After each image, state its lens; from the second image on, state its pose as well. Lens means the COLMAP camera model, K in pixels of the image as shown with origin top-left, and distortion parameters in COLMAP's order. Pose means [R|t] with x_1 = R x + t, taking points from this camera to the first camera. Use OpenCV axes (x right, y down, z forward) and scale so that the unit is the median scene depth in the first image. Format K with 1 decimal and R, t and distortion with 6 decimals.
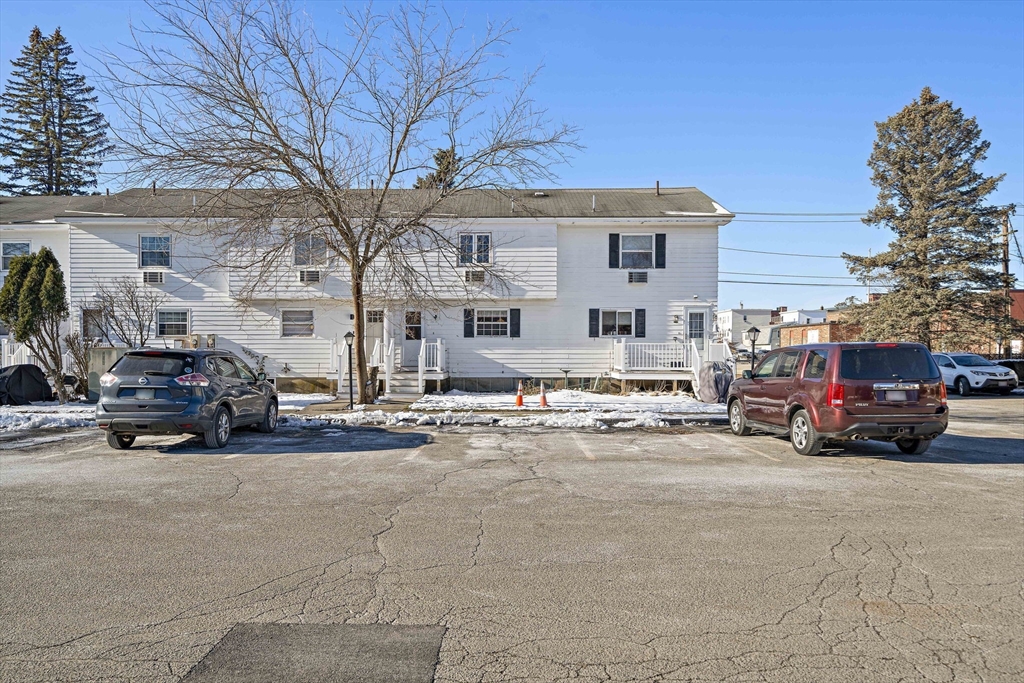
lens RADIAL K [[719.9, 0, 513.0], [0, 719.9, 355.5], [0, 0, 1]] dist [0.001445, 0.002969]
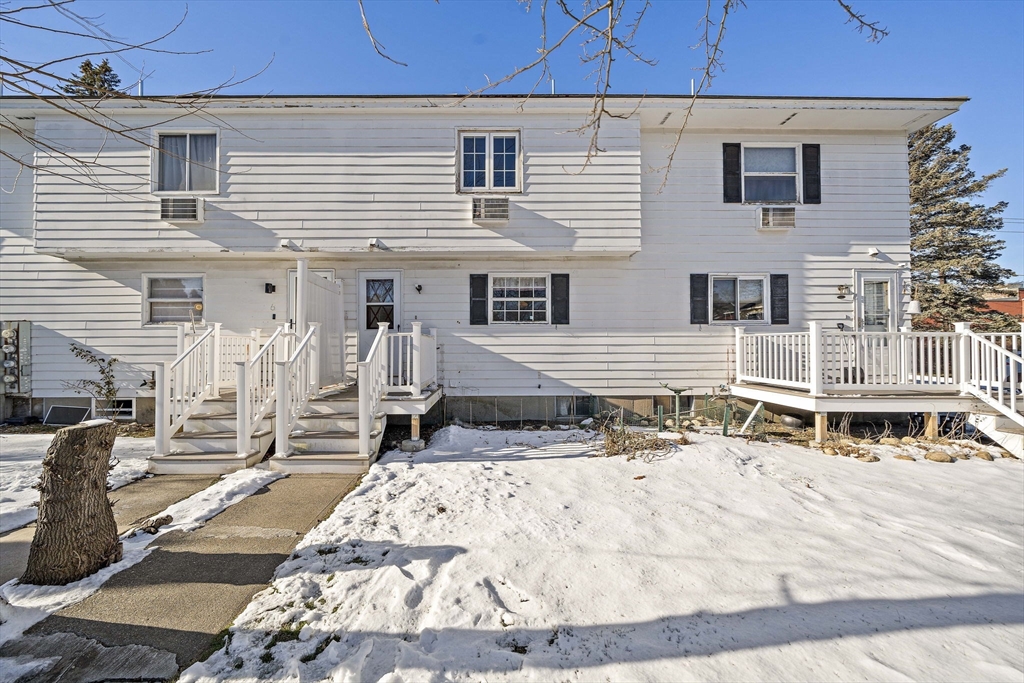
lens RADIAL K [[369.2, 0, 492.1], [0, 369.2, 341.0], [0, 0, 1]] dist [-0.005896, -0.000196]
pose [[0.999992, -0.002698, 0.002899, -0.051479], [0.002744, 0.999866, -0.016120, -0.007677], [-0.002855, 0.016128, 0.999866, 0.711631]]
